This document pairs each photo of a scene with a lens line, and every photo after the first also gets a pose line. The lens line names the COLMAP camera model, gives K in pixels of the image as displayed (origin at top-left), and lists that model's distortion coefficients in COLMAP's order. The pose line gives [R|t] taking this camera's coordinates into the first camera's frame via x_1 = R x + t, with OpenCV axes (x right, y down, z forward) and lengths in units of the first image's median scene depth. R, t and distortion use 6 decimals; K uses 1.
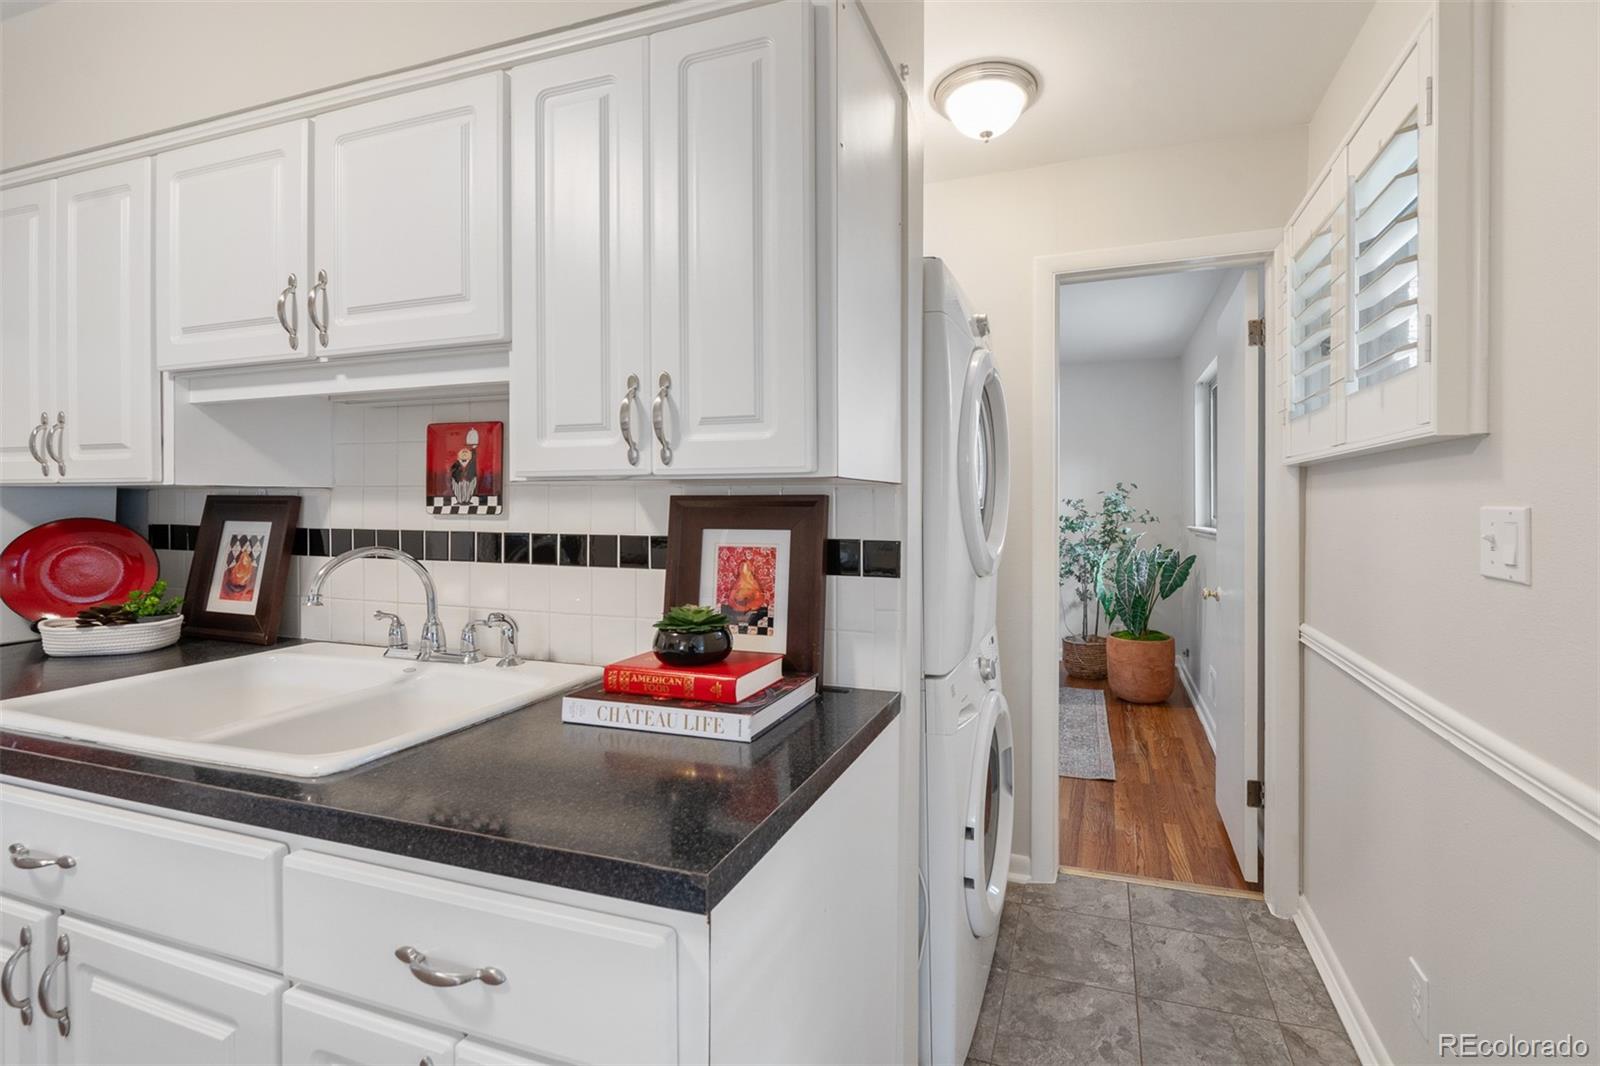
lens RADIAL K [[643.6, 0, 796.3], [0, 643.6, 501.0], [0, 0, 1]] dist [-0.001094, 0.000051]
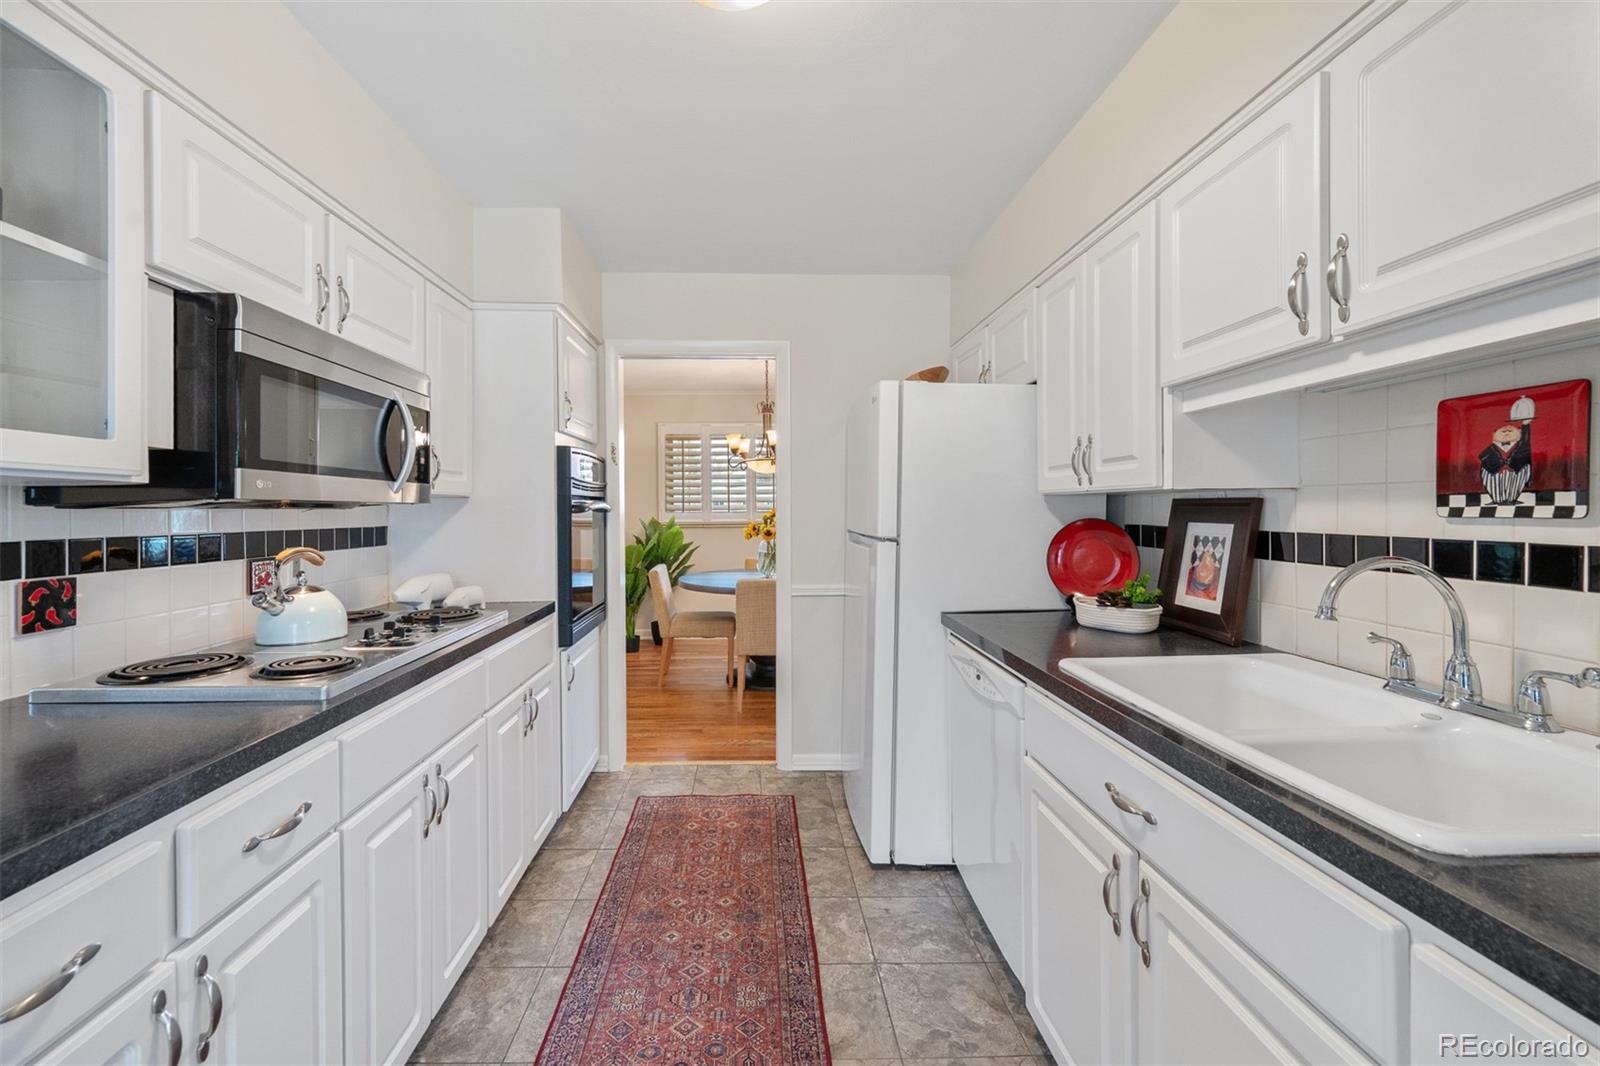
lens RADIAL K [[643.6, 0, 796.3], [0, 643.6, 501.0], [0, 0, 1]] dist [-0.001094, 0.000051]
pose [[0.364766, -0.016576, -0.930952, -0.141679], [0.012117, 0.999841, -0.013055, 0.001565], [0.931021, -0.006518, 0.364909, -0.001849]]
